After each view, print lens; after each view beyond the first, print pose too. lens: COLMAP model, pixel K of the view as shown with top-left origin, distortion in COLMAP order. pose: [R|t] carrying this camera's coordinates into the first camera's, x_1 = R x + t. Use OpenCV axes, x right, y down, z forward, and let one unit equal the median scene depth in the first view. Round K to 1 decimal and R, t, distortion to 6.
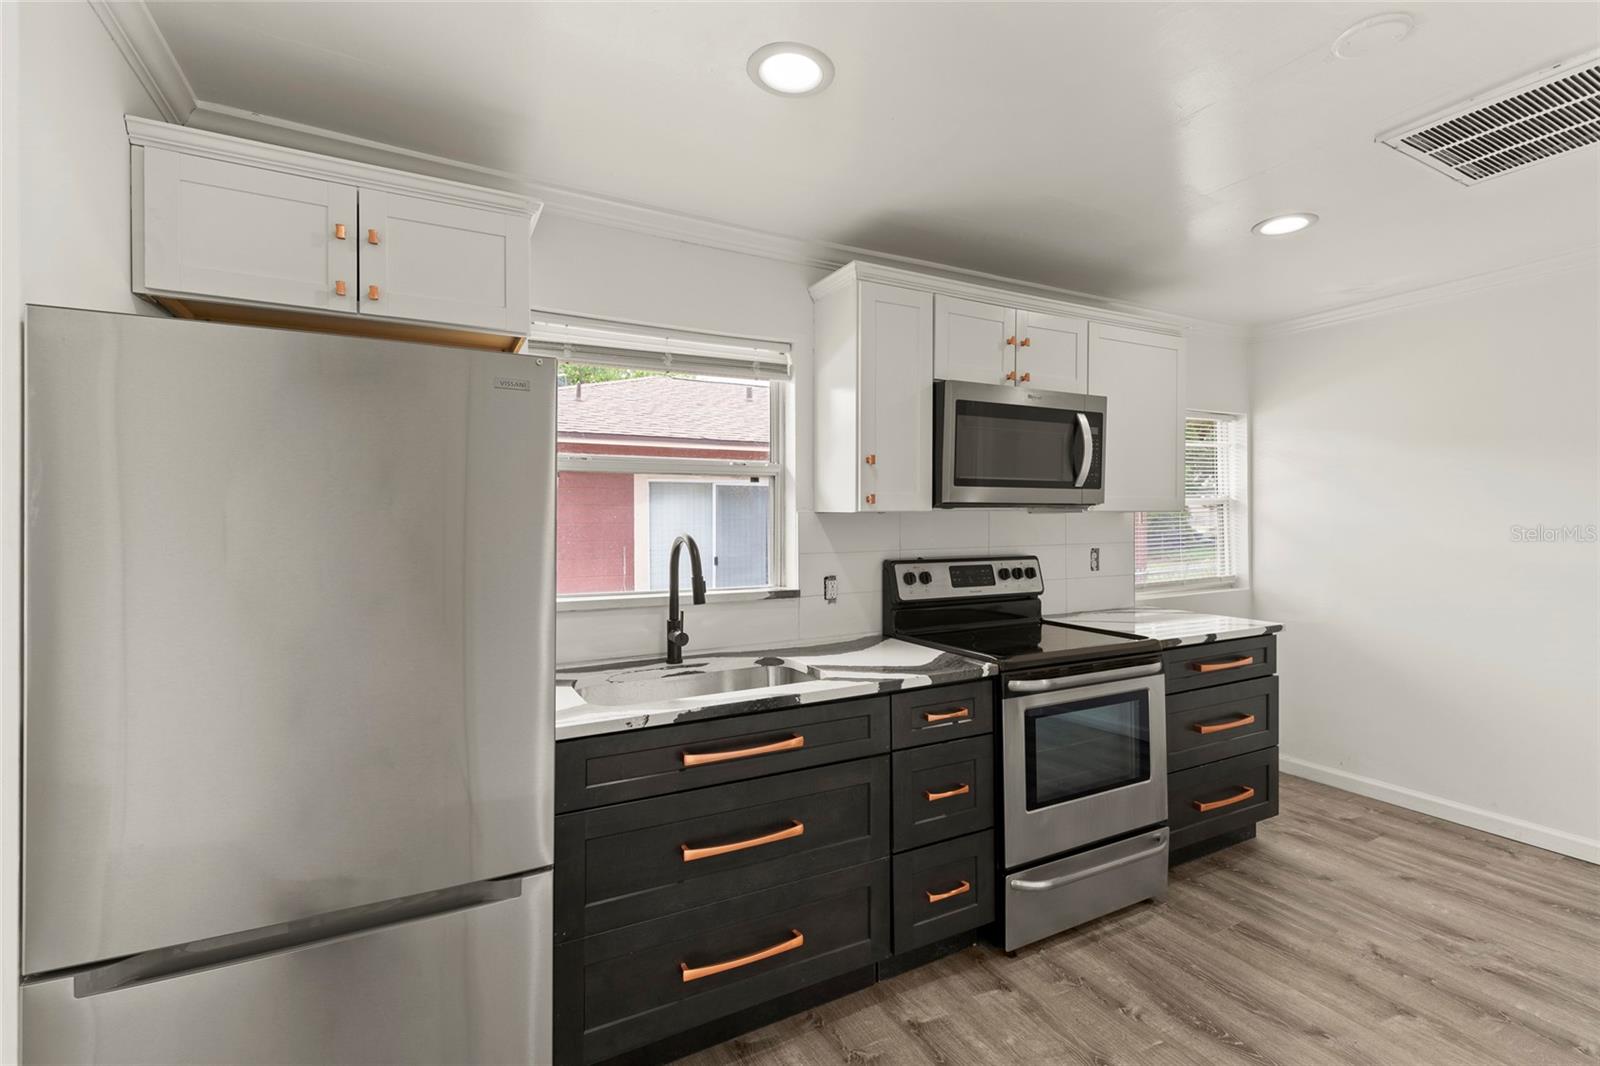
lens RADIAL K [[721.9, 0, 813.6], [0, 721.9, 517.9], [0, 0, 1]] dist [0.001988, 0.000521]
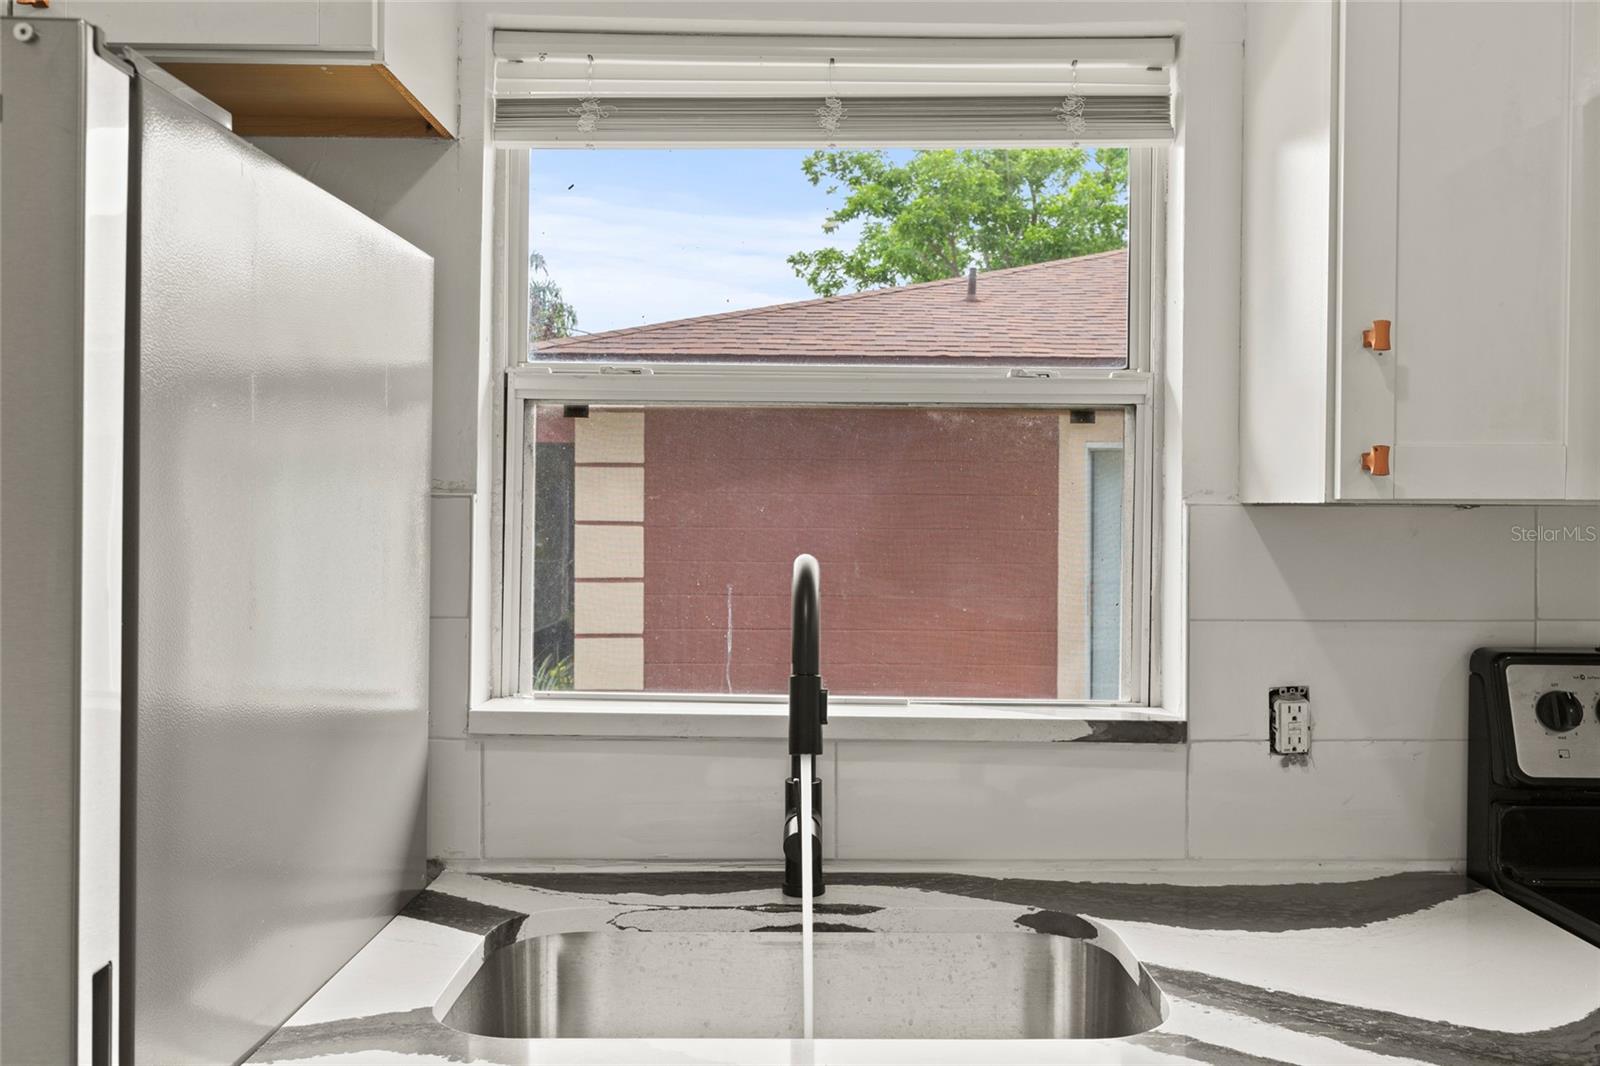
lens RADIAL K [[1310.5, 0, 805.3], [0, 1310.5, 523.6], [0, 0, 1]] dist [-0.000809, 0.001163]
pose [[0.878895, 0.011592, -0.476875, 0.121929], [-0.011259, 0.999930, 0.003557, 0.001950], [0.476883, 0.002242, 0.878964, 0.342990]]
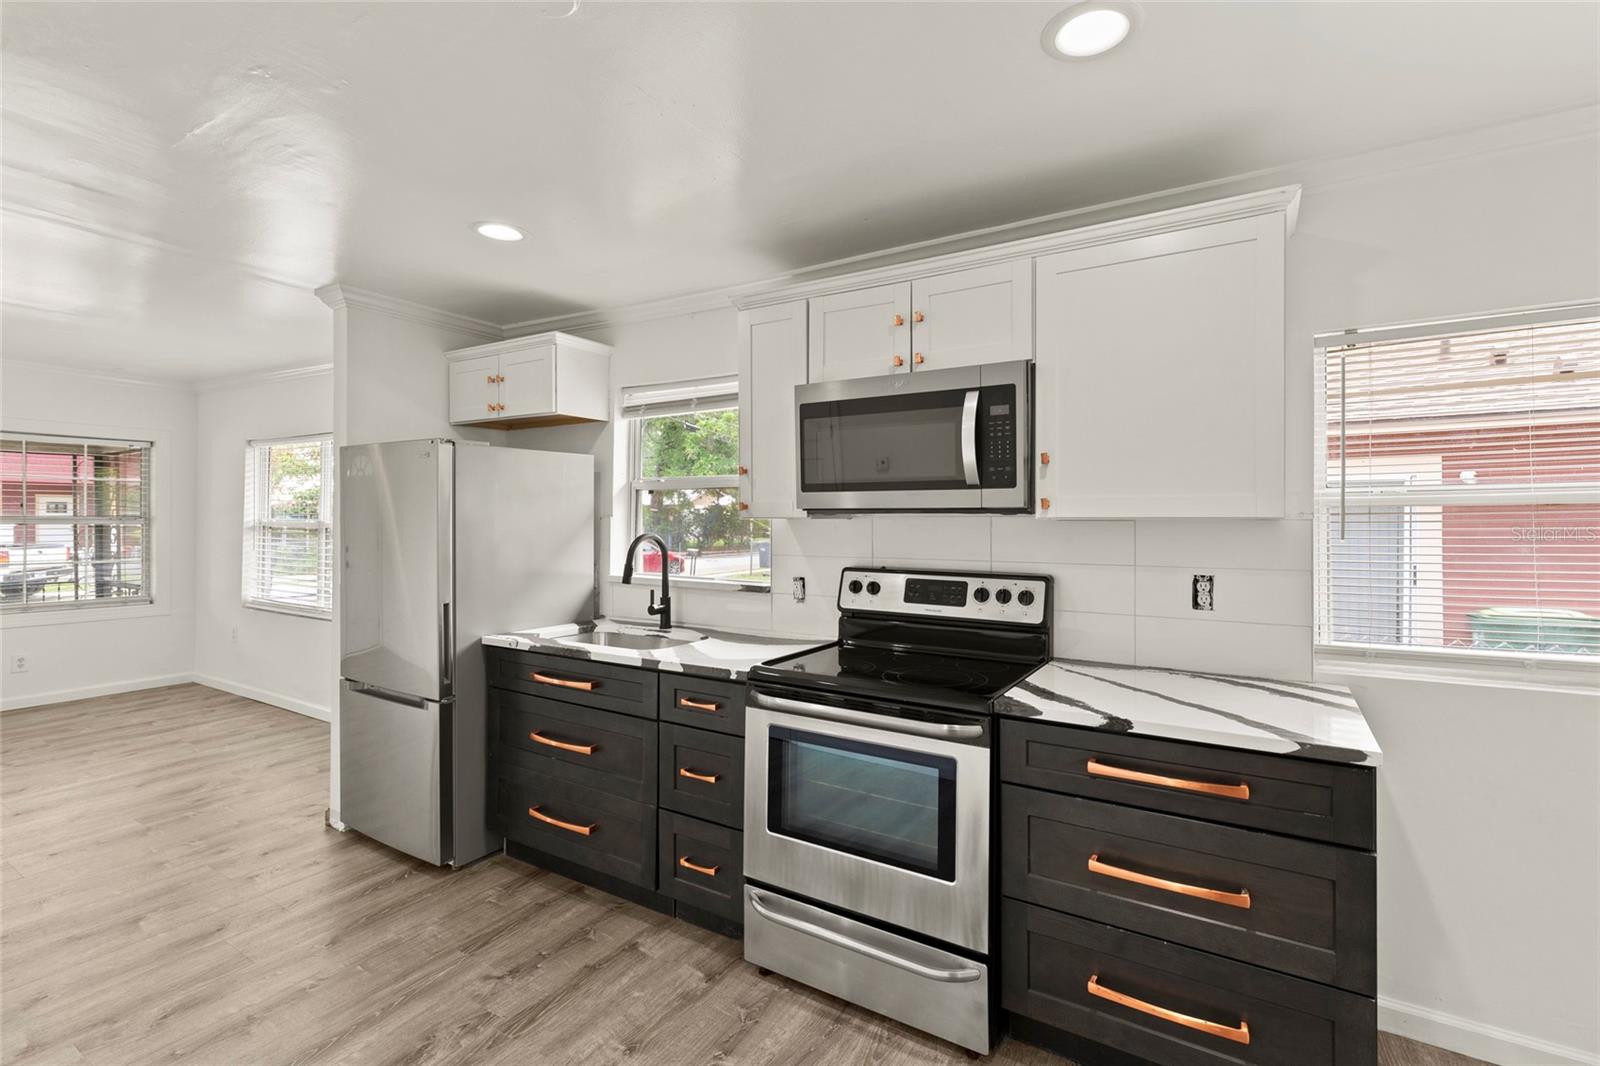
lens RADIAL K [[721.9, 0, 813.6], [0, 721.9, 517.9], [0, 0, 1]] dist [0.001988, 0.000521]
pose [[0.506305, 0.002884, -0.862350, 0.995598], [-0.005116, 0.999987, 0.000341, -0.008967], [0.862339, 0.004239, 0.506313, 0.486086]]
